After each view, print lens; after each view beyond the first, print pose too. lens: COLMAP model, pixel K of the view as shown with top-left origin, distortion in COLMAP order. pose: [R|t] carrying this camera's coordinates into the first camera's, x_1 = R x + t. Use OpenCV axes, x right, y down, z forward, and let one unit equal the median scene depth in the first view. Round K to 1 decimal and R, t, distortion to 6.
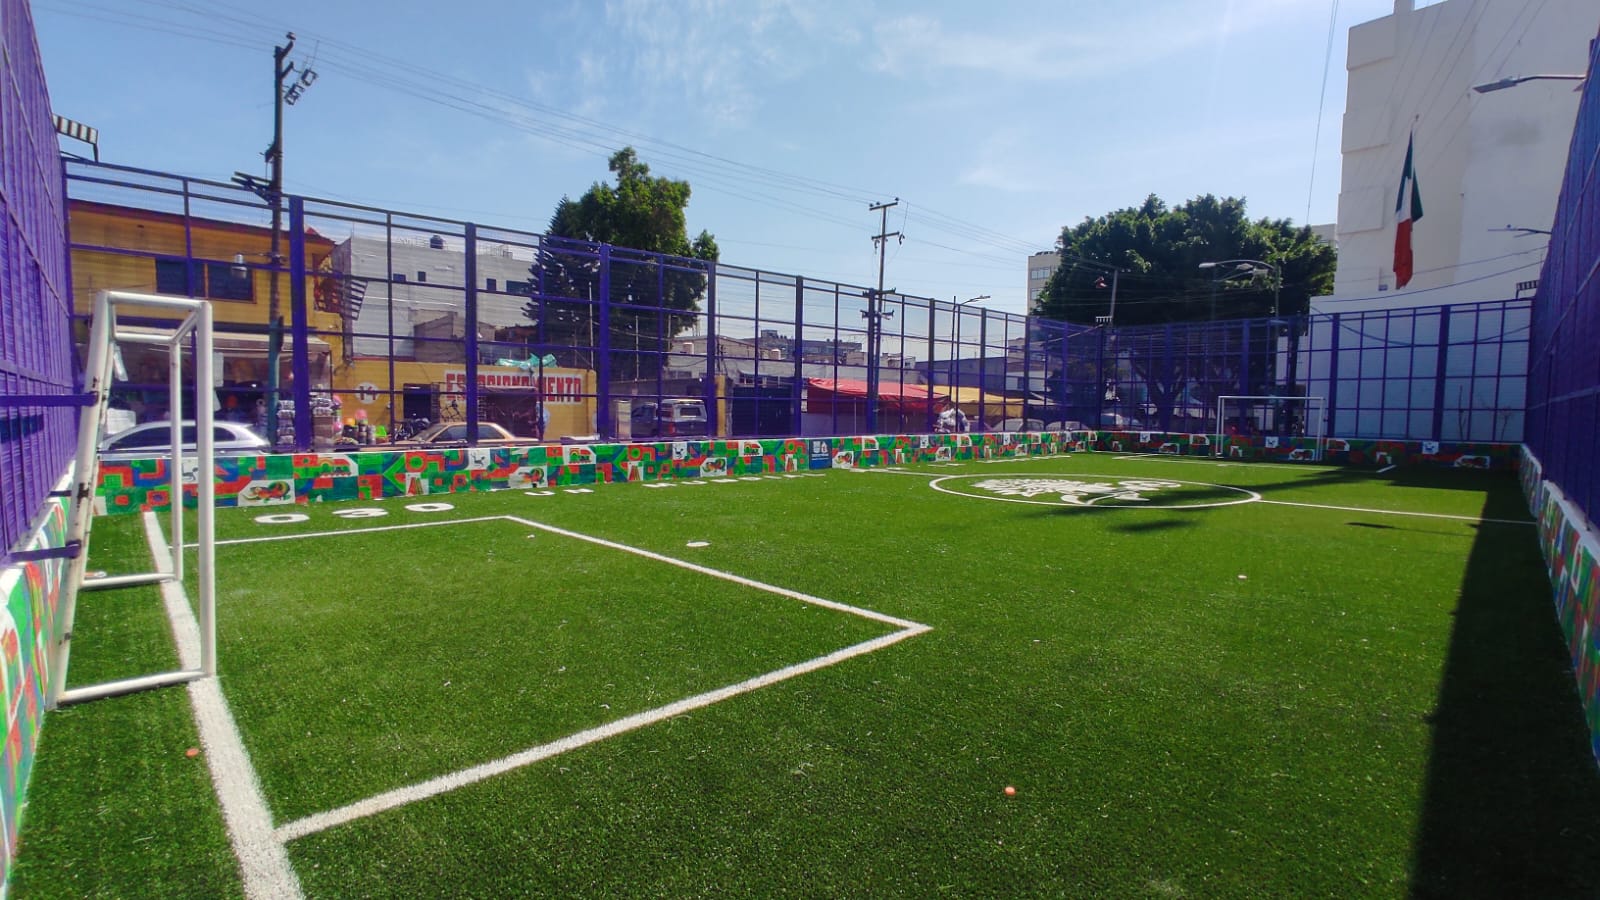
lens RADIAL K [[727.9, 0, 792.6], [0, 727.9, 465.8], [0, 0, 1]] dist [-0.075055, 0.035128]
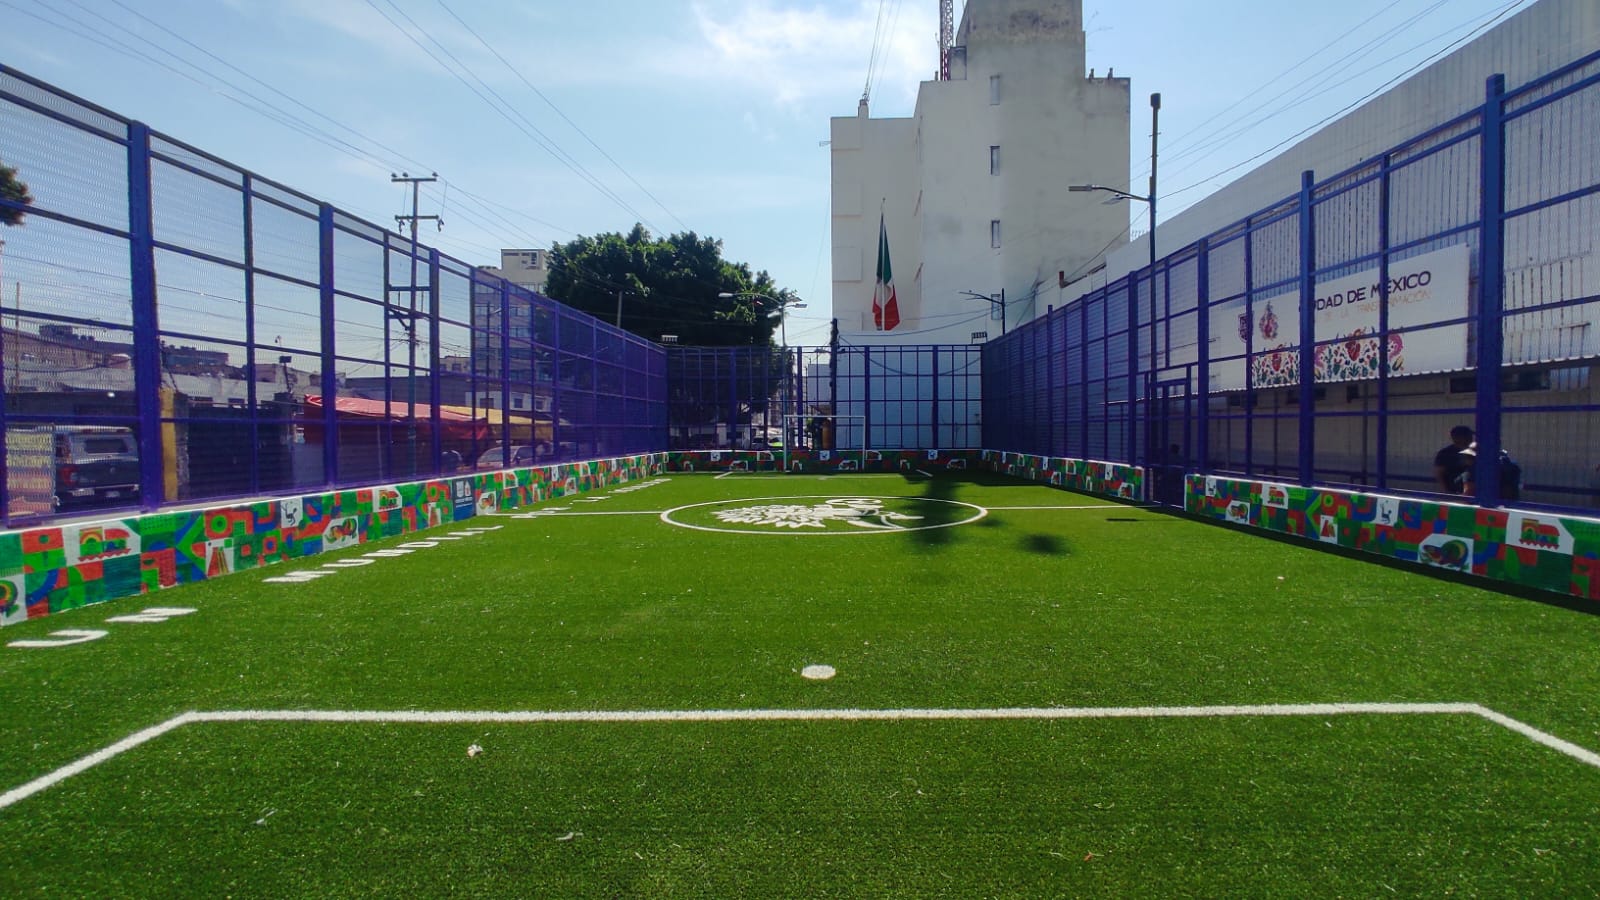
lens RADIAL K [[727.9, 0, 792.6], [0, 727.9, 465.8], [0, 0, 1]] dist [-0.075055, 0.035128]
pose [[0.699943, -0.050157, 0.712436, -0.199139], [0.071718, 0.997425, -0.000240, -0.020763], [-0.710589, 0.051263, 0.701737, 0.222306]]
